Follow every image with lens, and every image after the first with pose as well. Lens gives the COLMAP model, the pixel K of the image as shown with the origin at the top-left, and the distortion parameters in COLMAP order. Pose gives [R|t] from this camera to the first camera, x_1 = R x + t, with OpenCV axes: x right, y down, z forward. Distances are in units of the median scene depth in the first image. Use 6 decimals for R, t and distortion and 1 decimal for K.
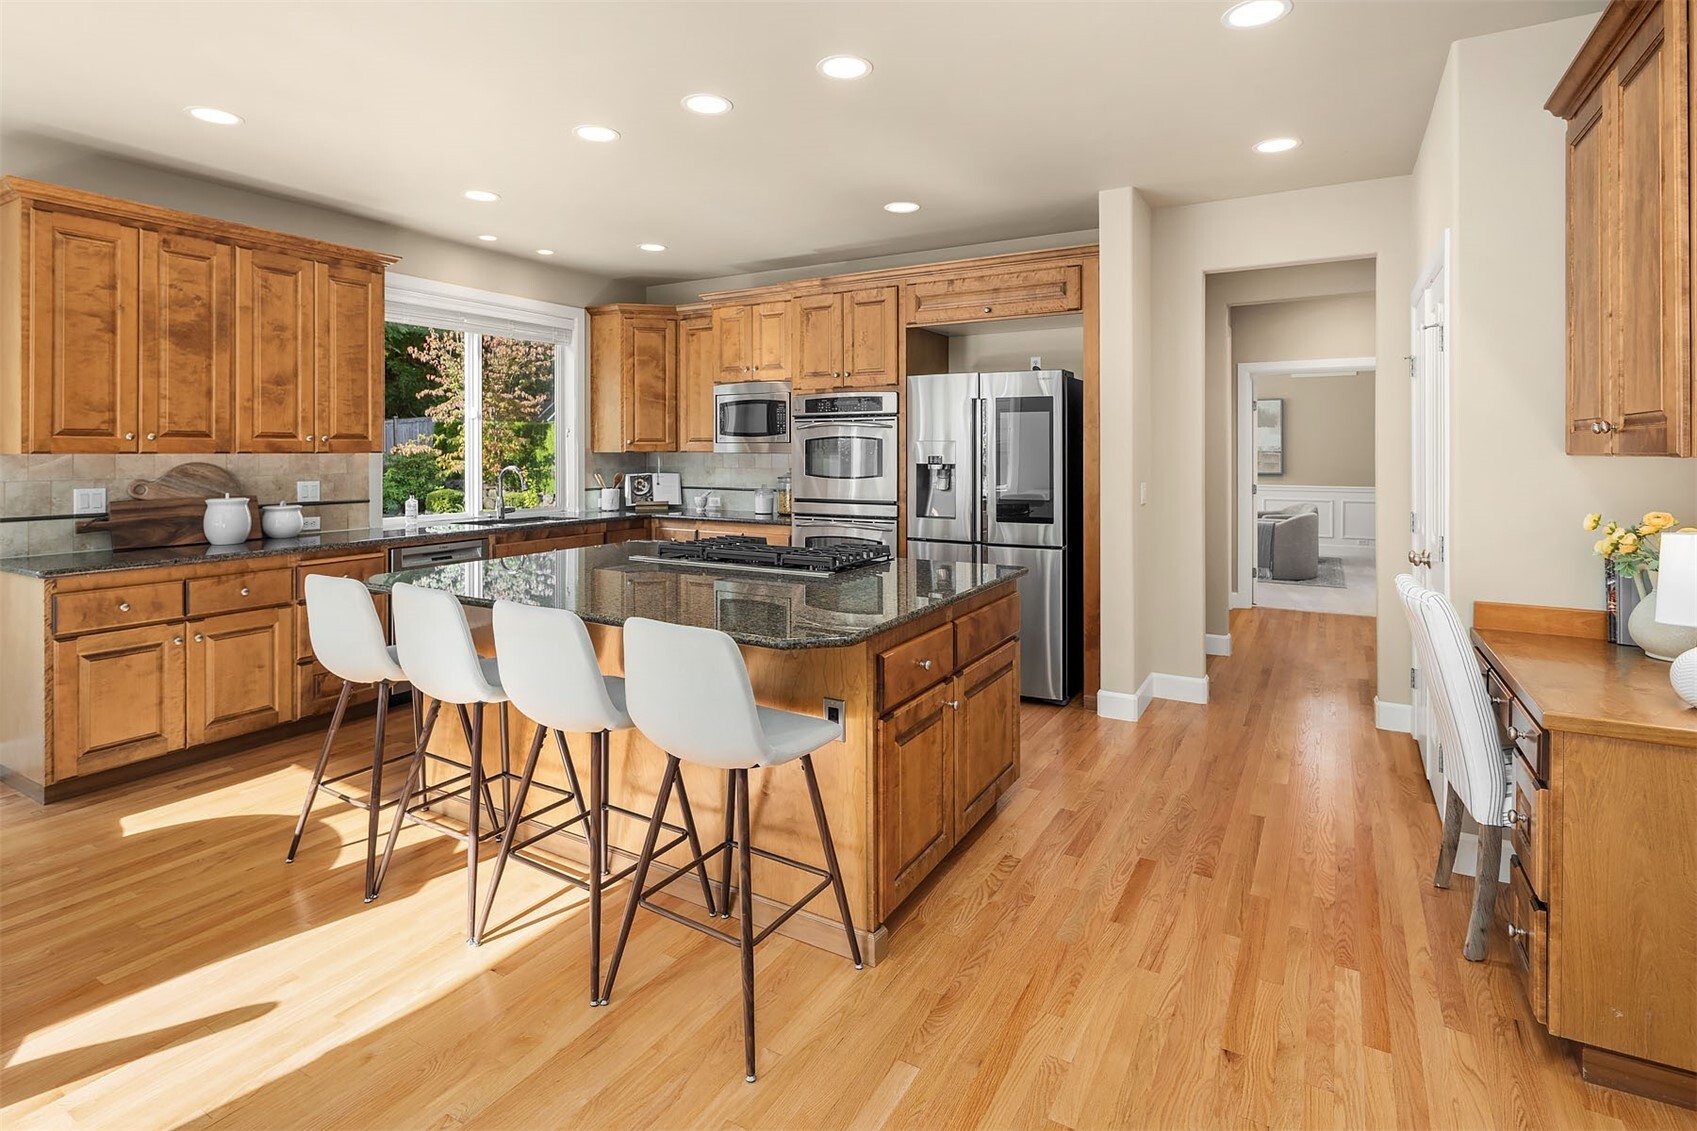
lens RADIAL K [[843.8, 0, 818.3], [0, 843.8, 449.7], [0, 0, 1]] dist [0.000063, -0.000160]
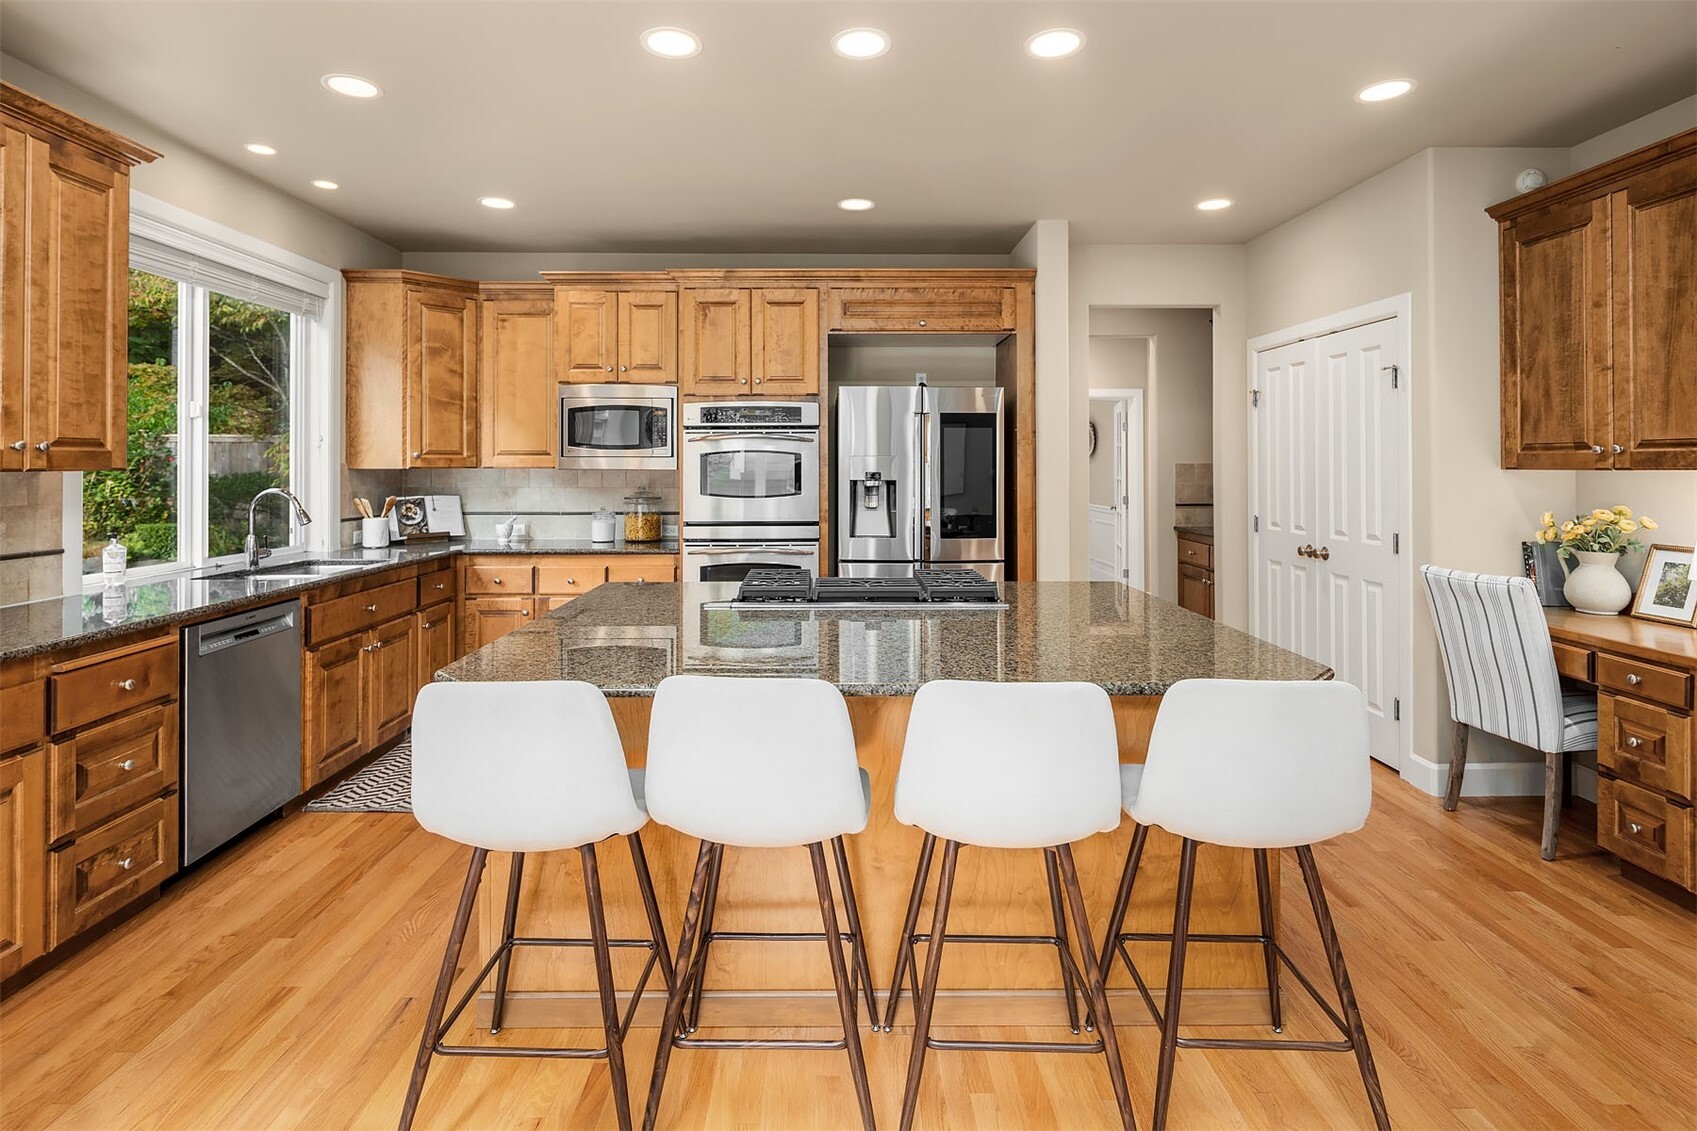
lens RADIAL K [[846.0, 0, 842.1], [0, 846.0, 457.0], [0, 0, 1]] dist [0.000749, -0.000273]
pose [[0.854507, 0.005412, 0.519412, -0.347447], [-0.000379, 0.999952, -0.009797, -0.000211], [-0.519440, 0.008175, 0.854468, 0.188189]]
